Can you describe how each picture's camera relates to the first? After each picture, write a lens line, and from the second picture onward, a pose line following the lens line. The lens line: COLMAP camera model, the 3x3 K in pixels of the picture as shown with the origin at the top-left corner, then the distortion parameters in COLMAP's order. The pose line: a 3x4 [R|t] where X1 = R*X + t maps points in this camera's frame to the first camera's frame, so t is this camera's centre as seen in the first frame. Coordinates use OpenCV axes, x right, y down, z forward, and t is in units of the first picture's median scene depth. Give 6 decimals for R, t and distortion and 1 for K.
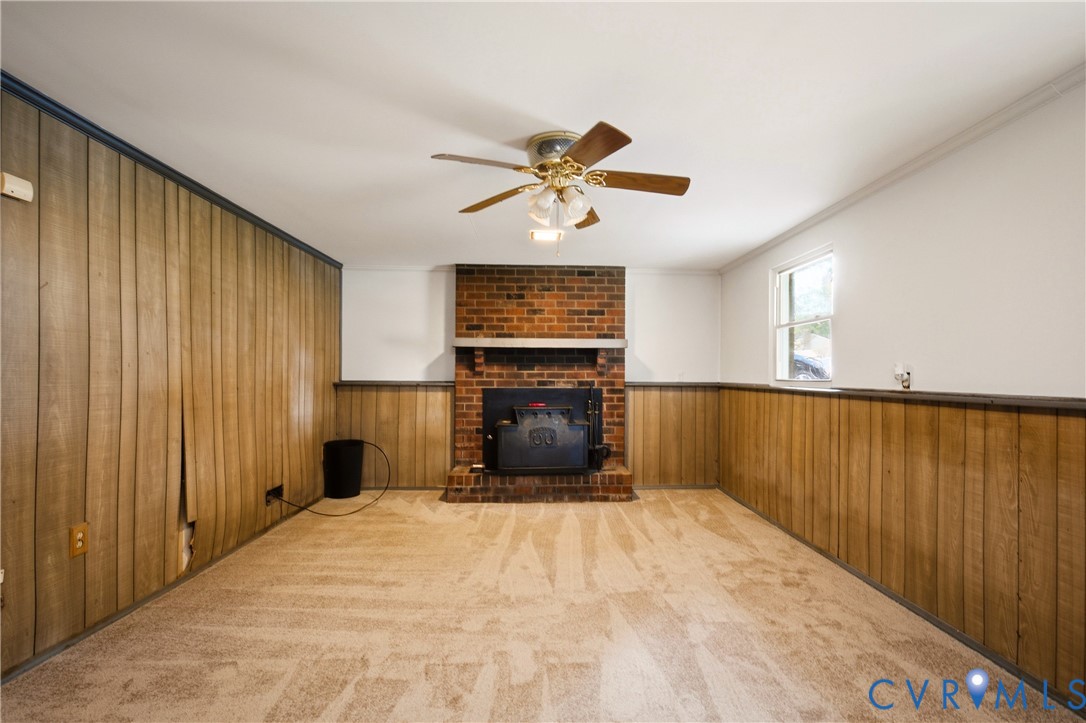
lens RADIAL K [[513.8, 0, 543.6], [0, 513.8, 368.7], [0, 0, 1]] dist [0.002103, 0.000050]
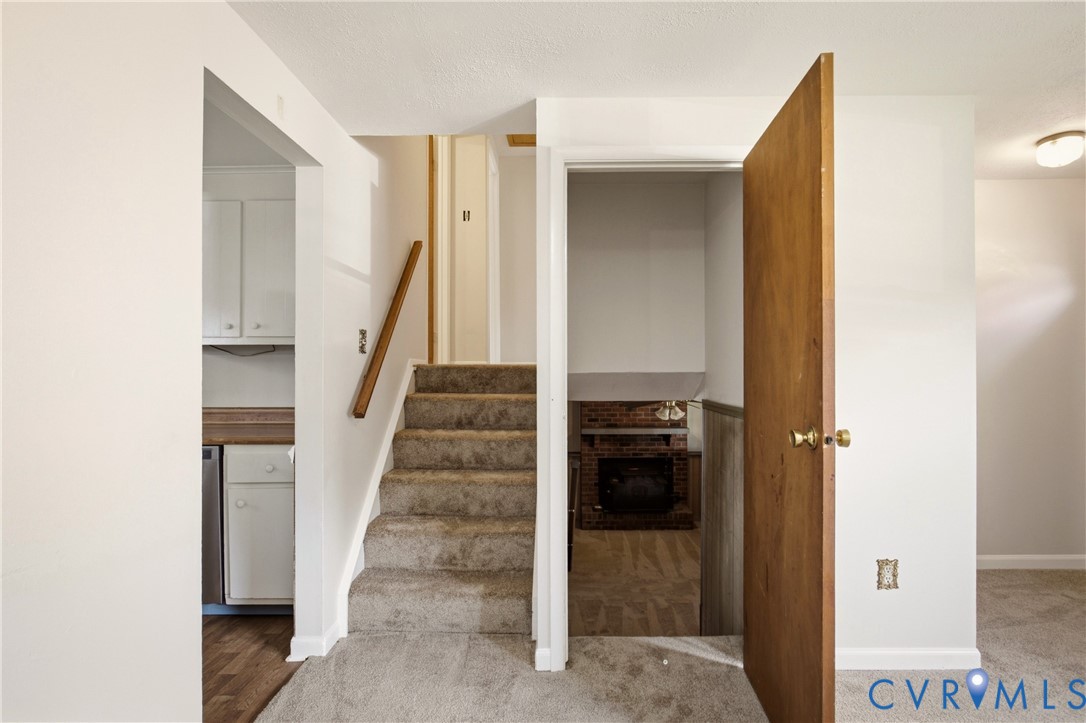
lens RADIAL K [[554.6, 0, 547.3], [0, 554.6, 367.9], [0, 0, 1]] dist [-0.005647, -0.000293]
pose [[0.999044, -0.005221, -0.043406, -0.213506], [0.005631, 0.999941, 0.009341, -0.276299], [0.043354, -0.009577, 0.999014, -0.780927]]
